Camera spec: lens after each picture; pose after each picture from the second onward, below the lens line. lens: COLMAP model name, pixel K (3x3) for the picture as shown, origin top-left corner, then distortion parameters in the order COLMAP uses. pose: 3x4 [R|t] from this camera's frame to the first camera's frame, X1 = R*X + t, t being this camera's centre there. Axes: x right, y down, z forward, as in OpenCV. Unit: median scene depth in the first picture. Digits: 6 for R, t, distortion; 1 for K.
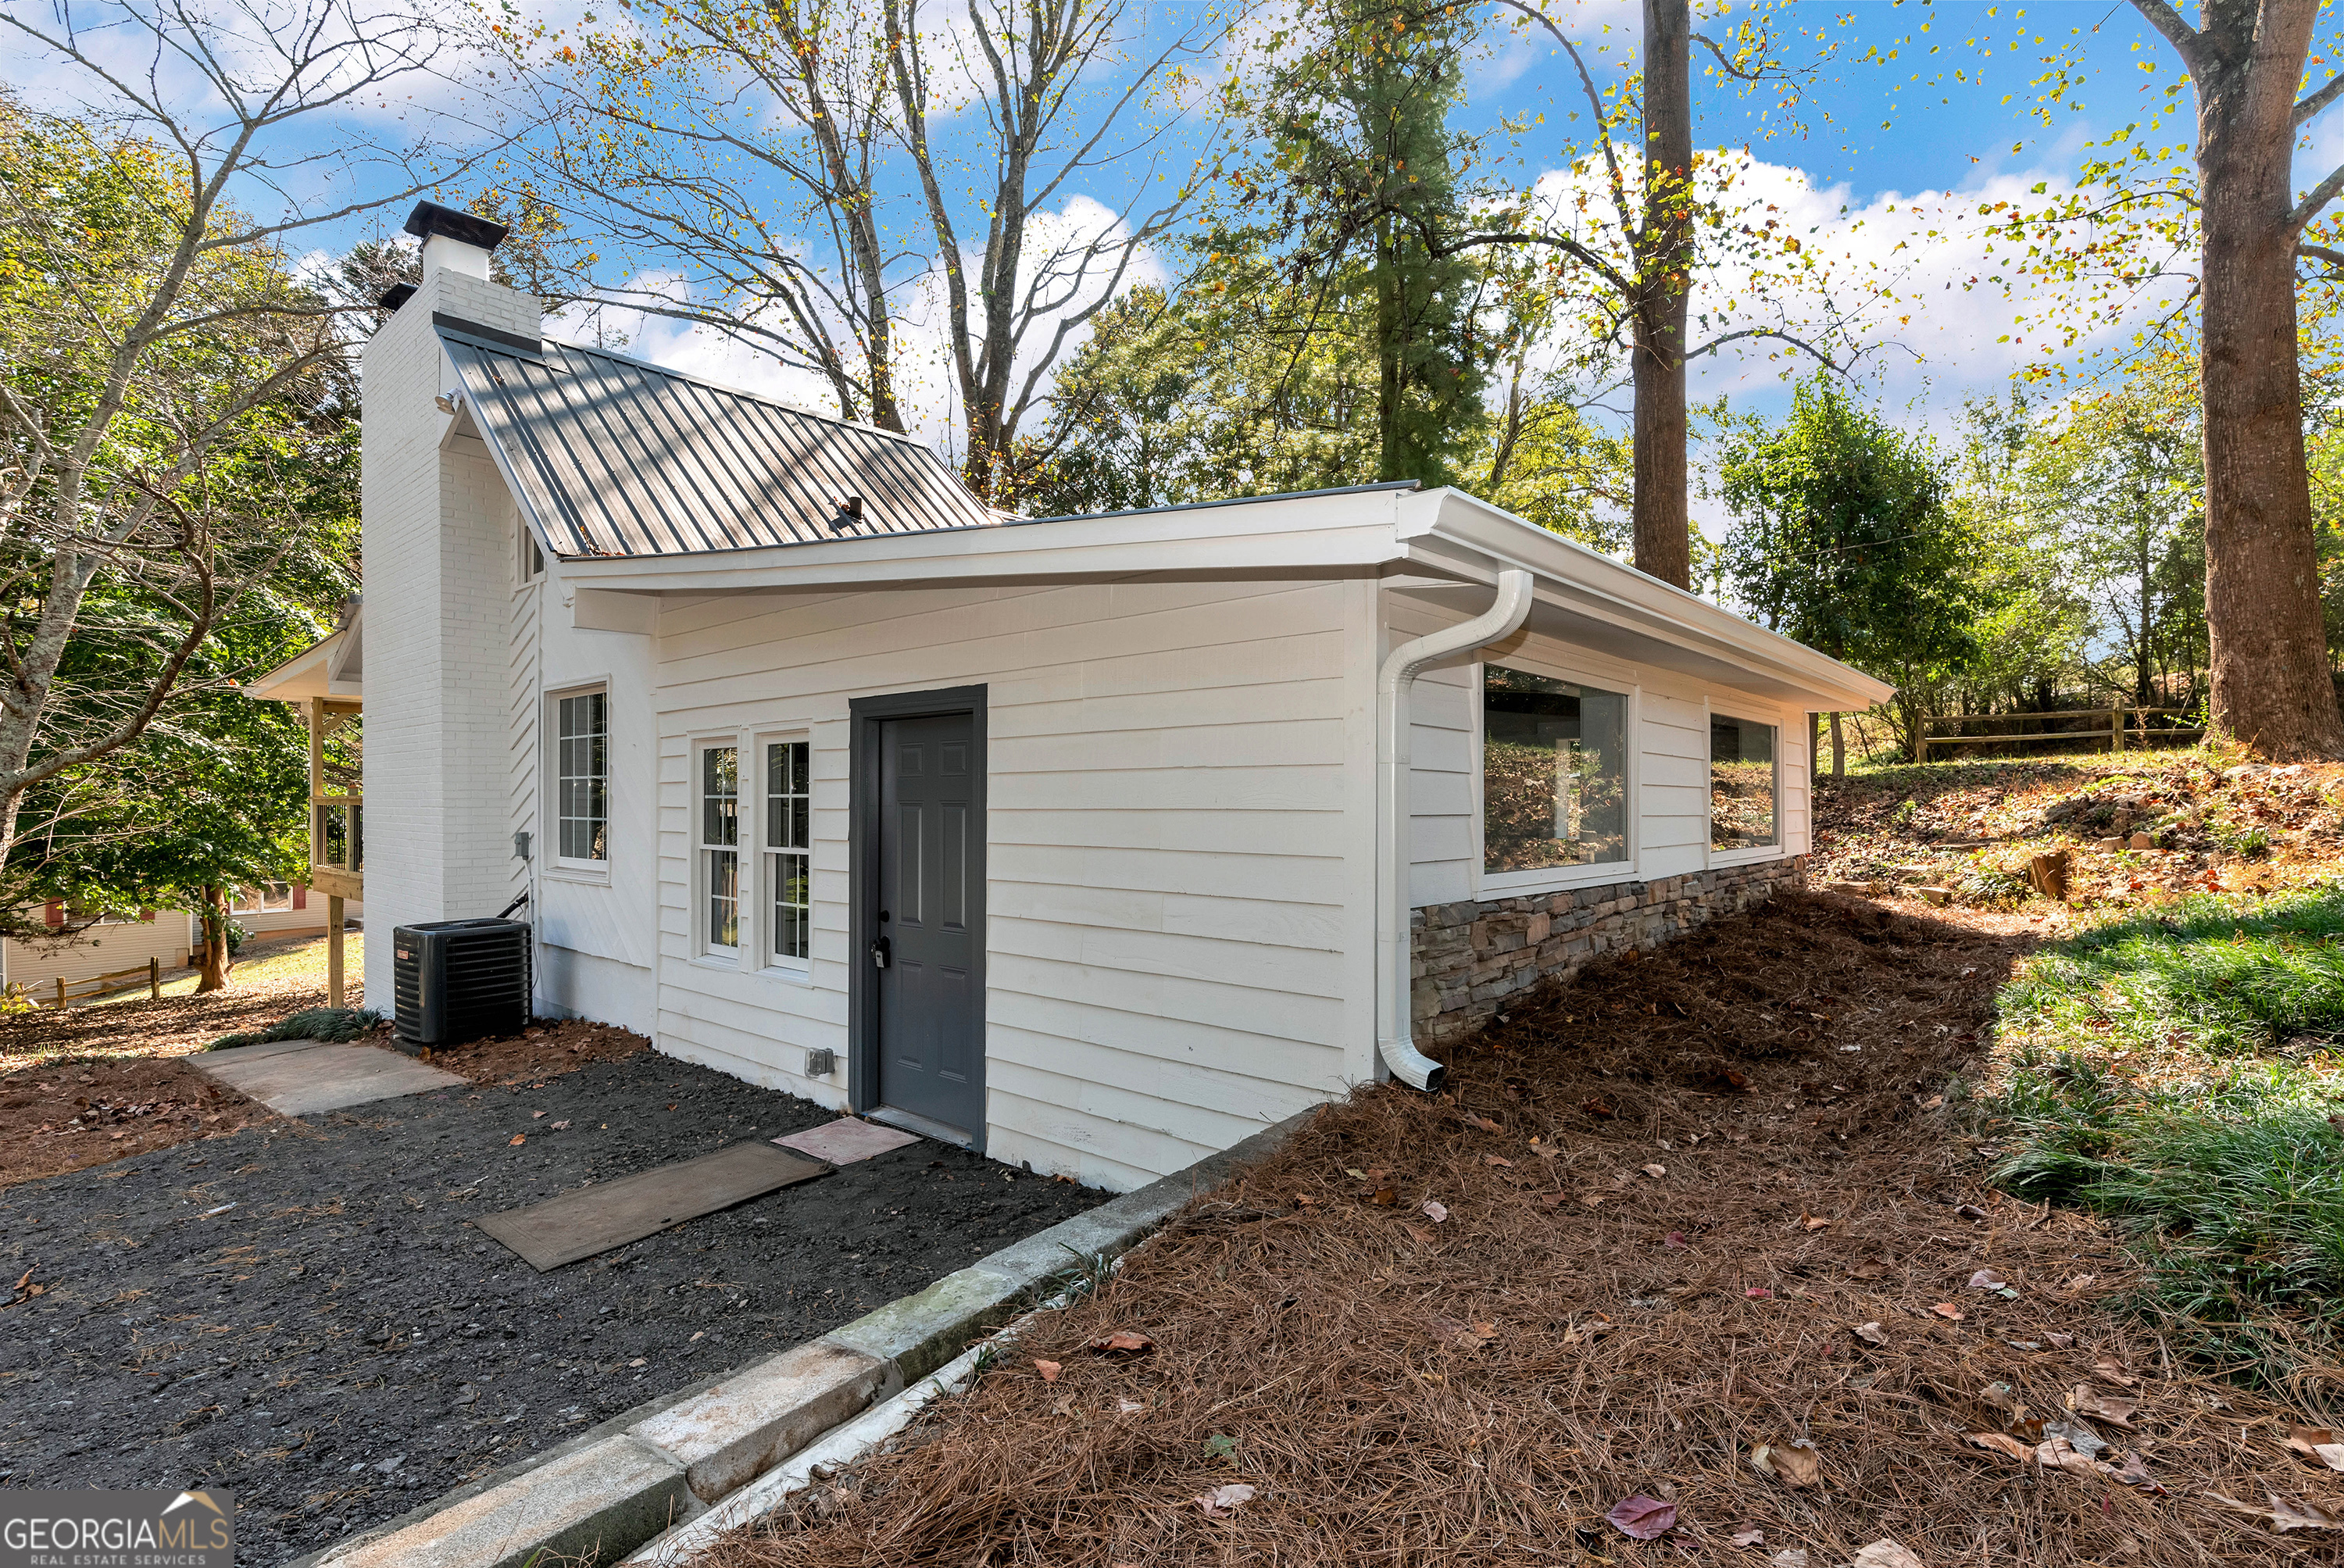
lens RADIAL K [[1090.2, 0, 1172.0], [0, 1090.2, 784.0], [0, 0, 1]] dist [0.000204, 0.000150]
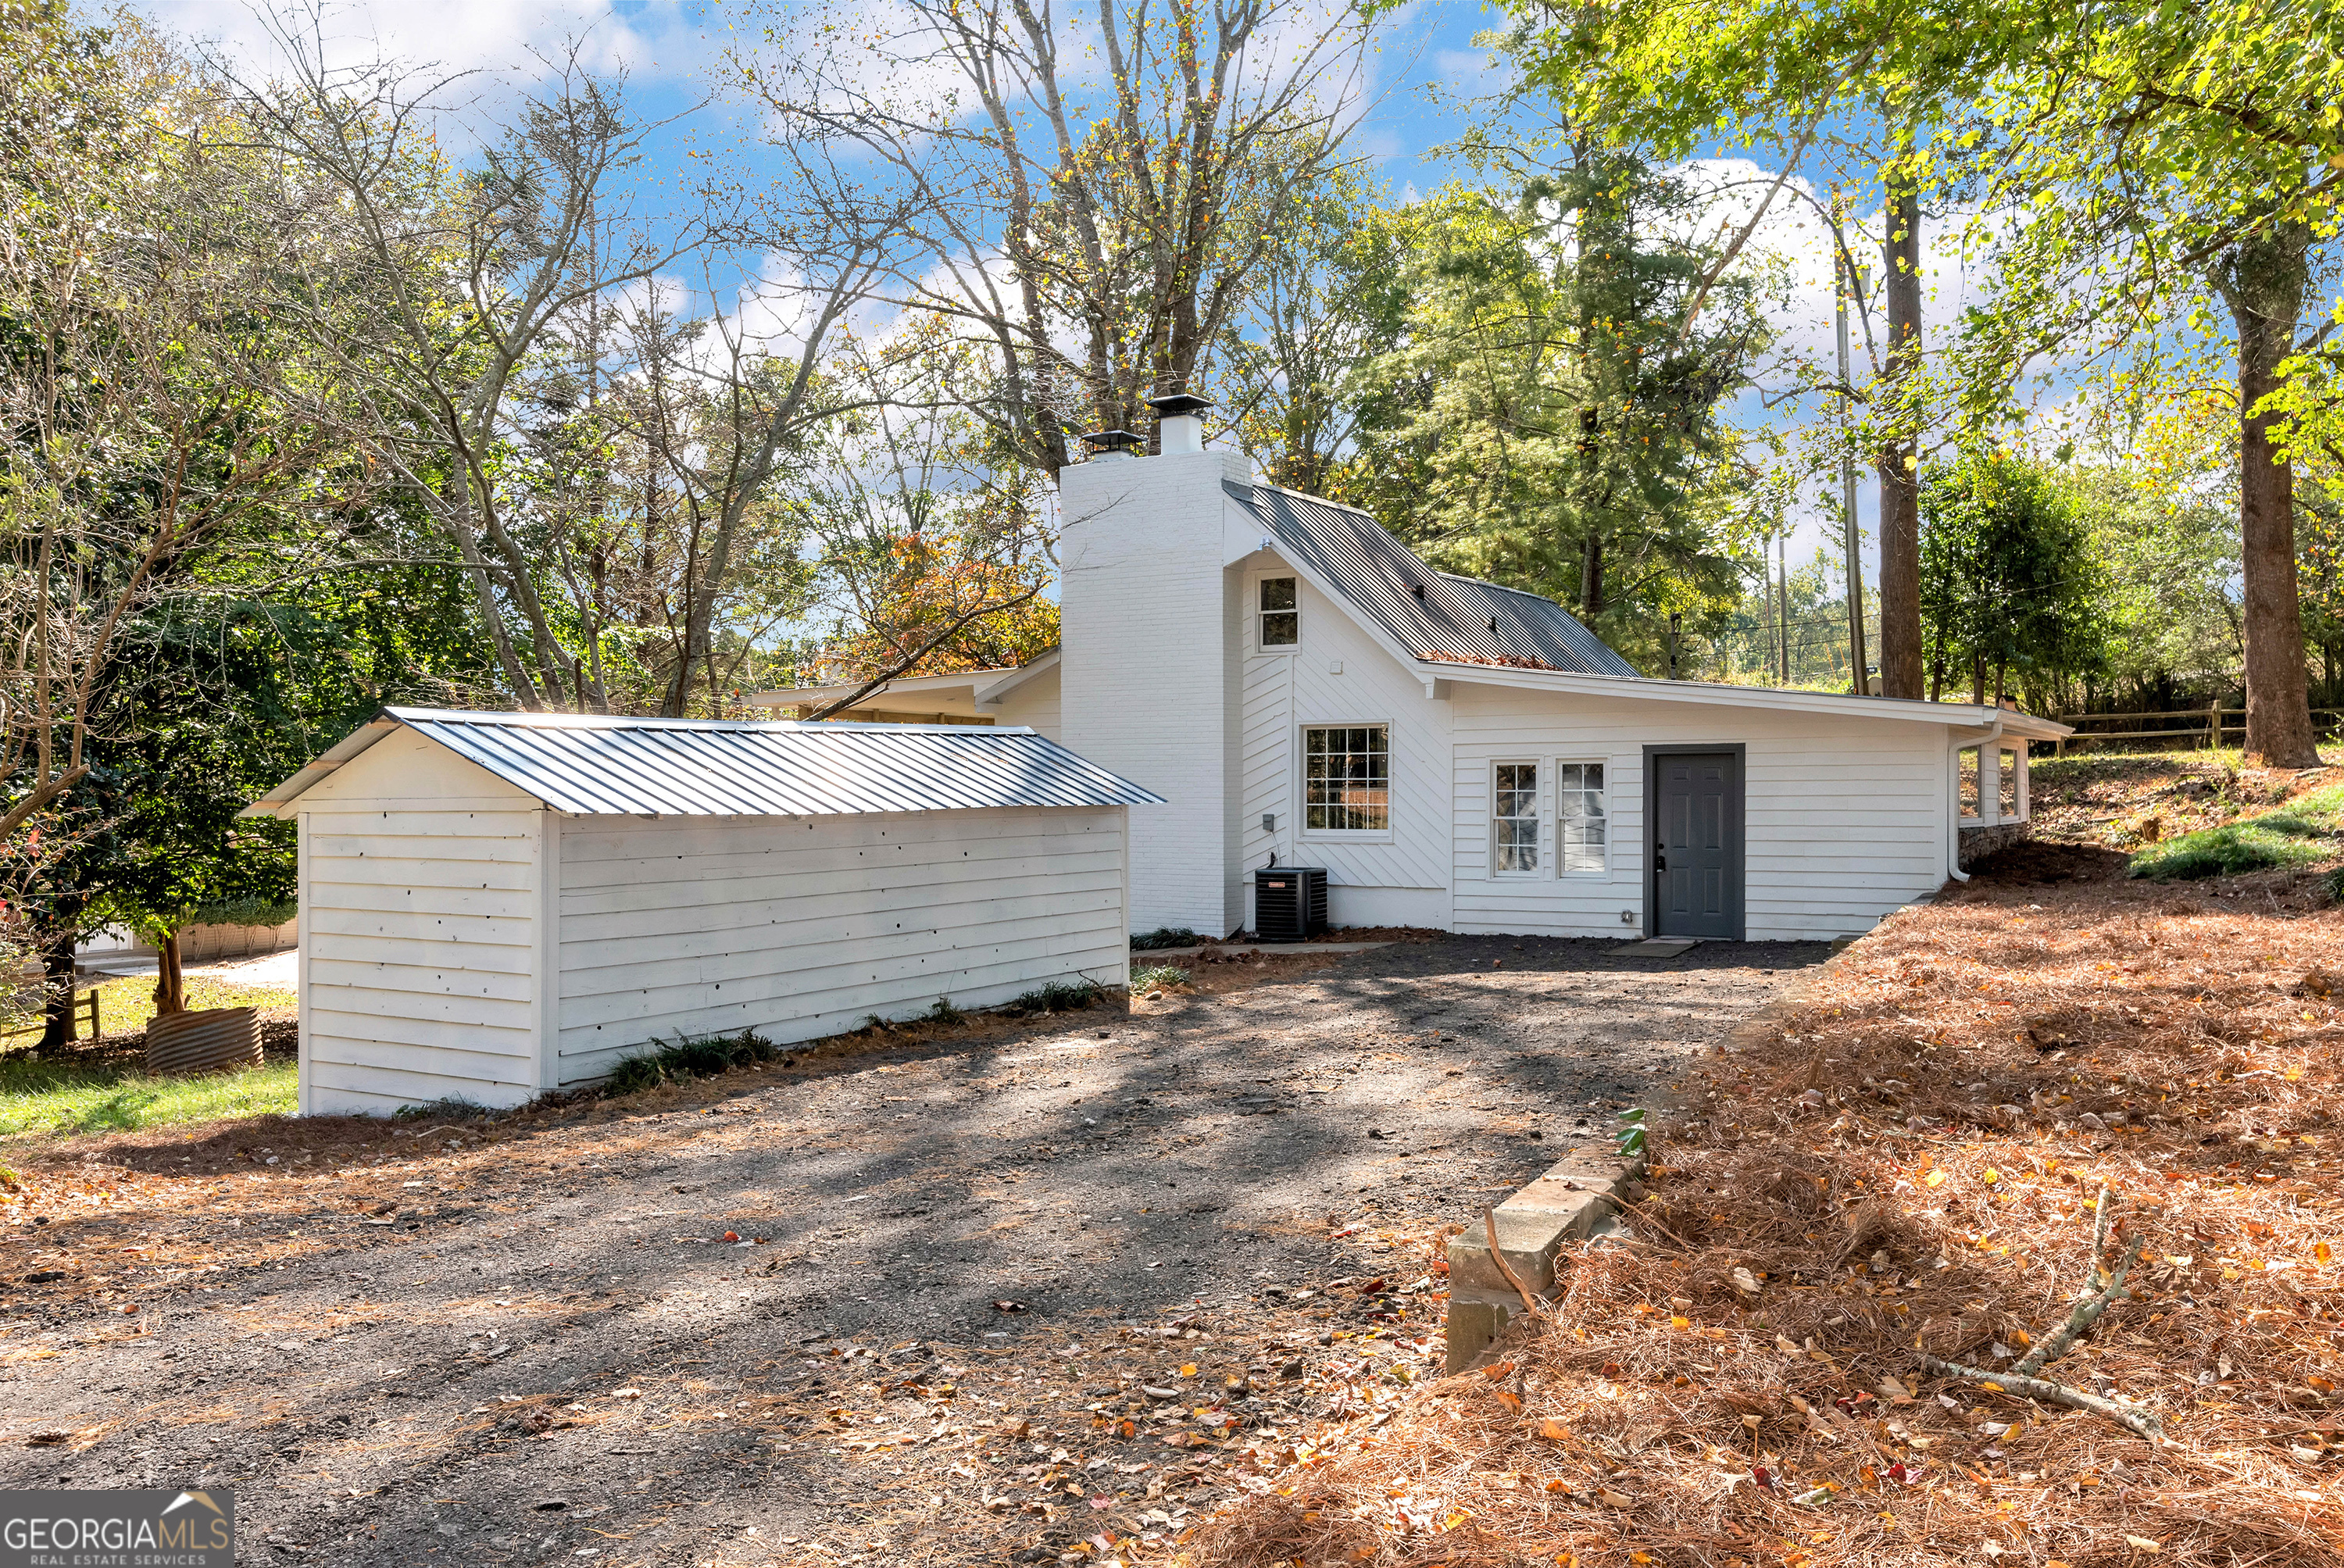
lens RADIAL K [[1801.1, 0, 1172.0], [0, 1801.1, 784.0], [0, 0, 1]] dist [0.000412, -0.000028]
pose [[0.986170, -0.003042, 0.165709, -1.425173], [0.001581, 0.999959, 0.008952, -0.028333], [-0.165729, -0.008567, 0.986134, -1.848095]]
